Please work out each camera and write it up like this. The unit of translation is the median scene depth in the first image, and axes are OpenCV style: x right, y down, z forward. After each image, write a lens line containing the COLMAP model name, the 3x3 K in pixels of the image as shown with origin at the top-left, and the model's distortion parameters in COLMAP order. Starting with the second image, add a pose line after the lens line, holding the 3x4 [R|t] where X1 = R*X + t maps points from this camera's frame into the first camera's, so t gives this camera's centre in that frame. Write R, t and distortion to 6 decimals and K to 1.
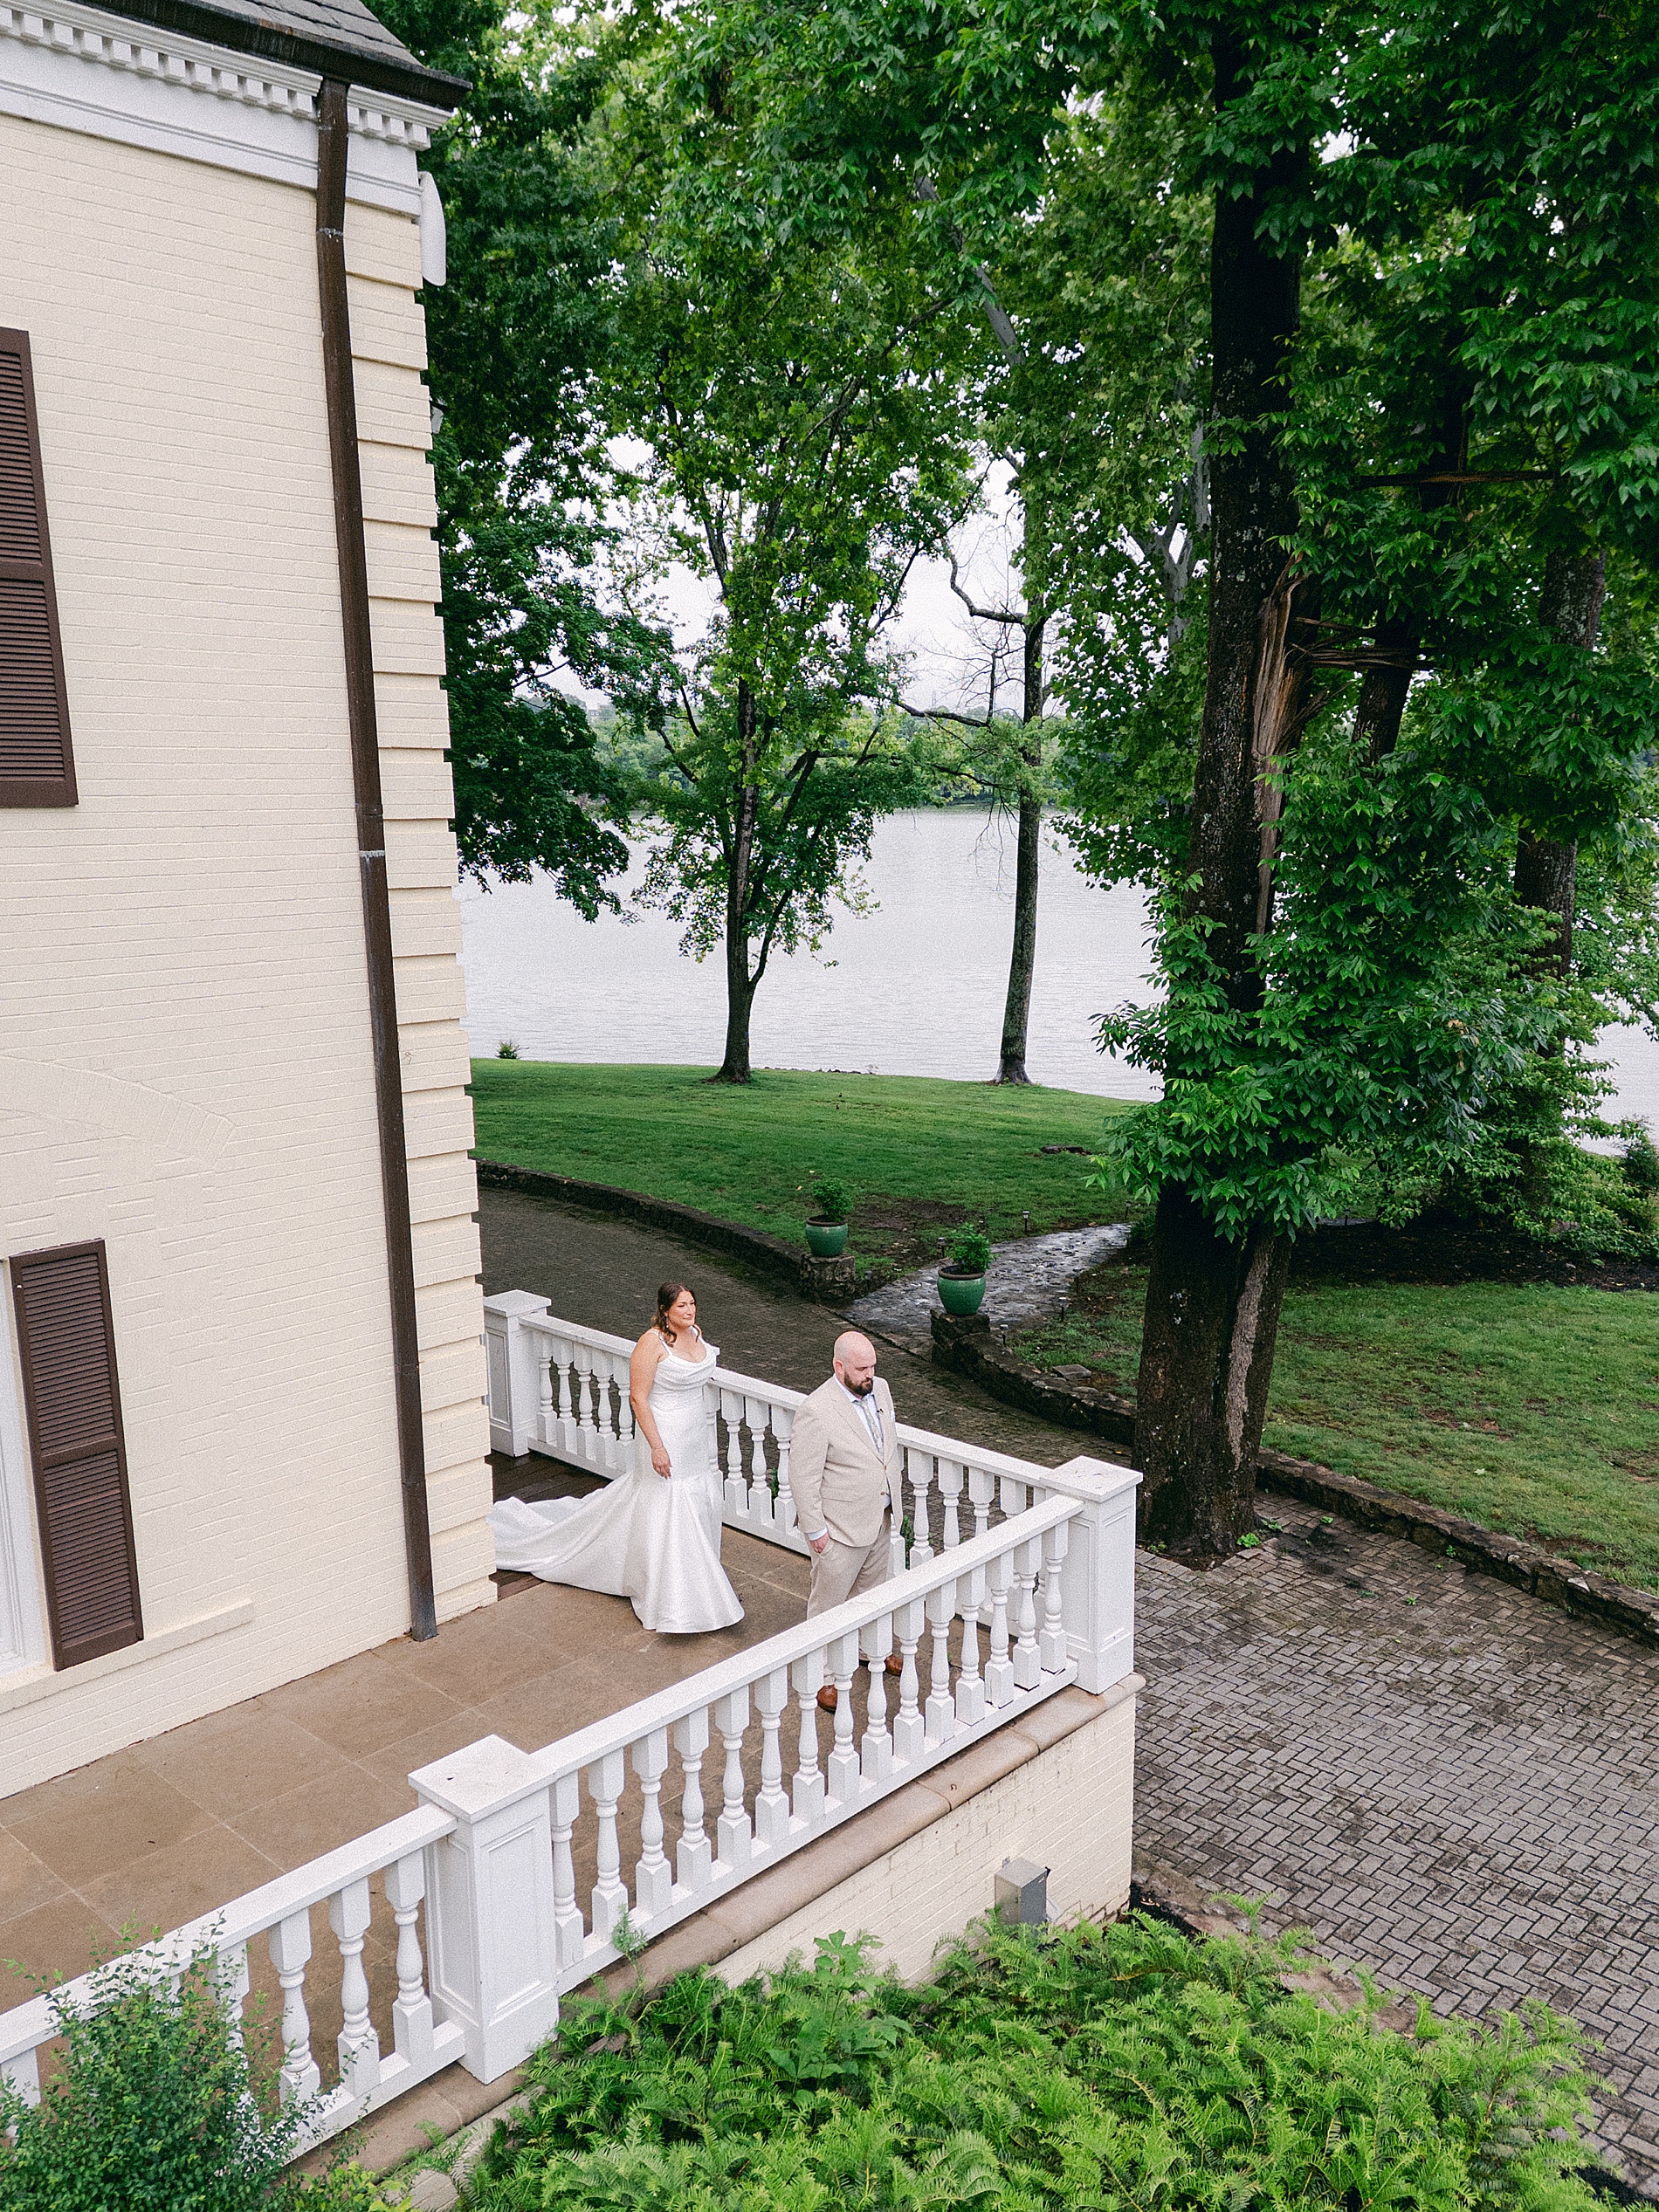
lens RADIAL K [[1650.2, 0, 841.4], [0, 1650.2, 1129.9], [0, 0, 1]] dist [0.035629, 0.000151]
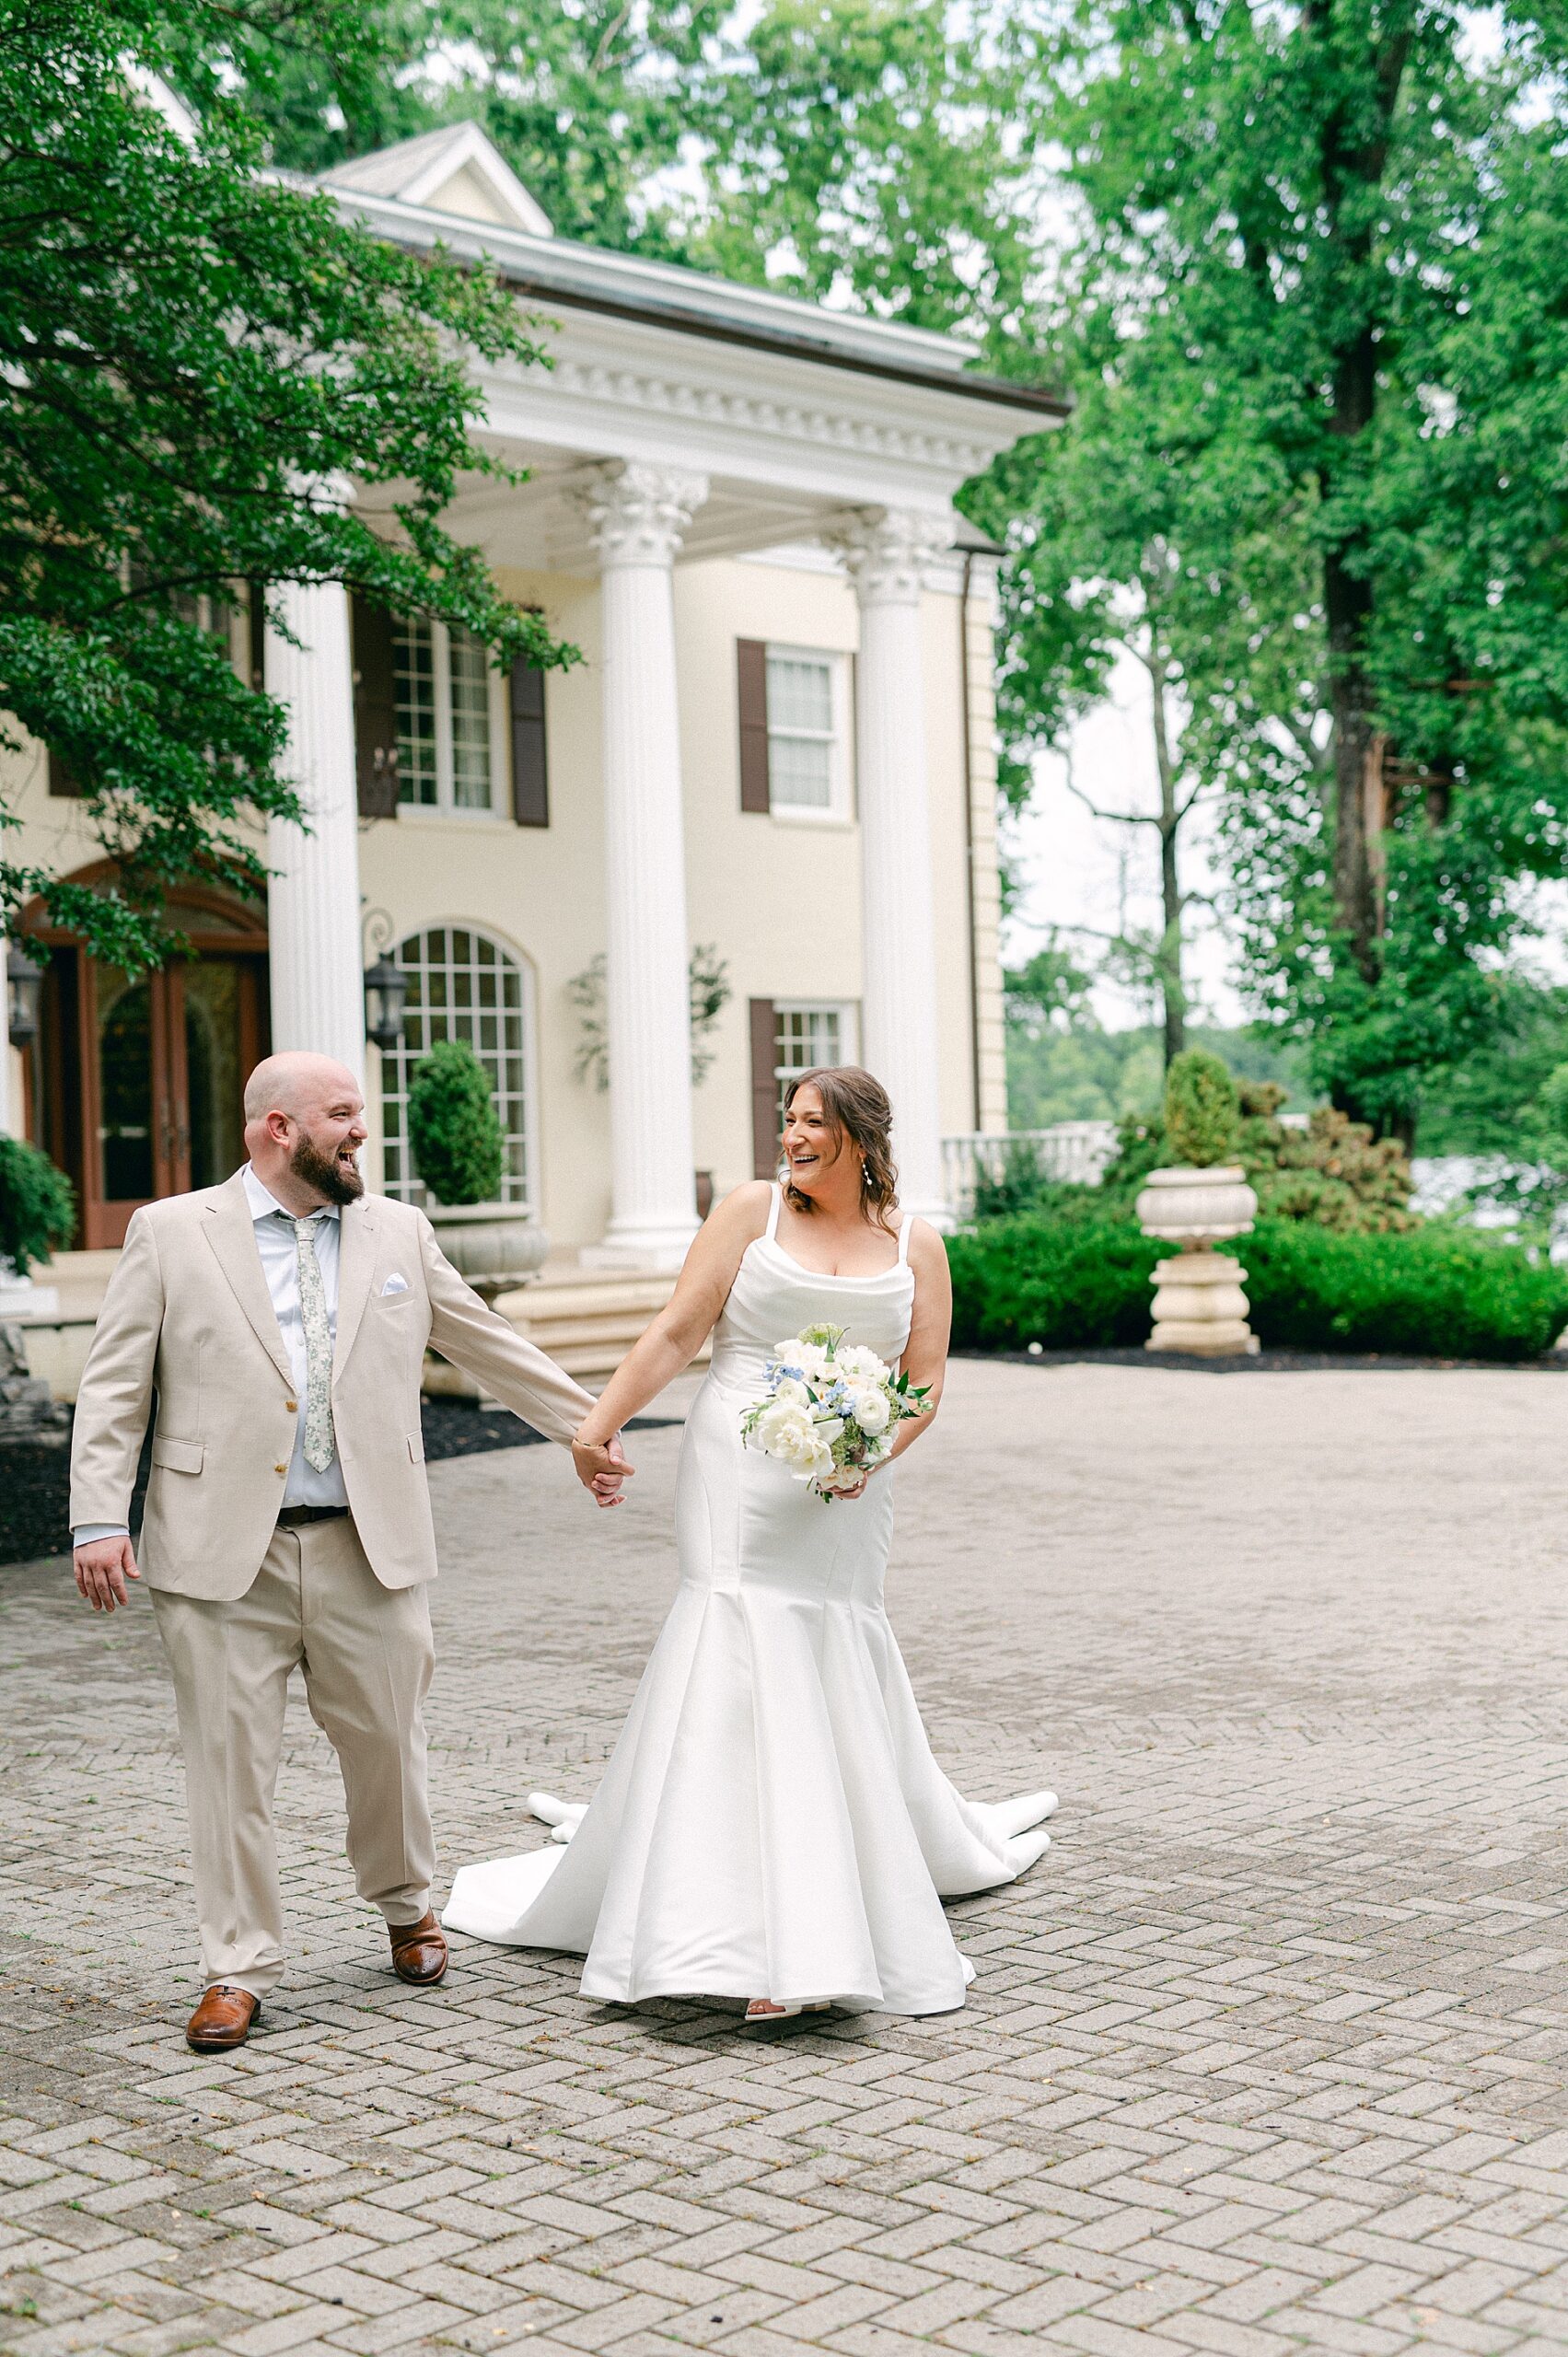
lens RADIAL K [[3264.9, 0, 776.6], [0, 3264.9, 1171.7], [0, 0, 1]] dist [0.022278, 0.000000]
pose [[0.999567, -0.025455, 0.014740, -0.429378], [0.028017, 0.976536, -0.213526, 0.835461], [-0.008959, 0.213846, 0.976826, -2.271911]]
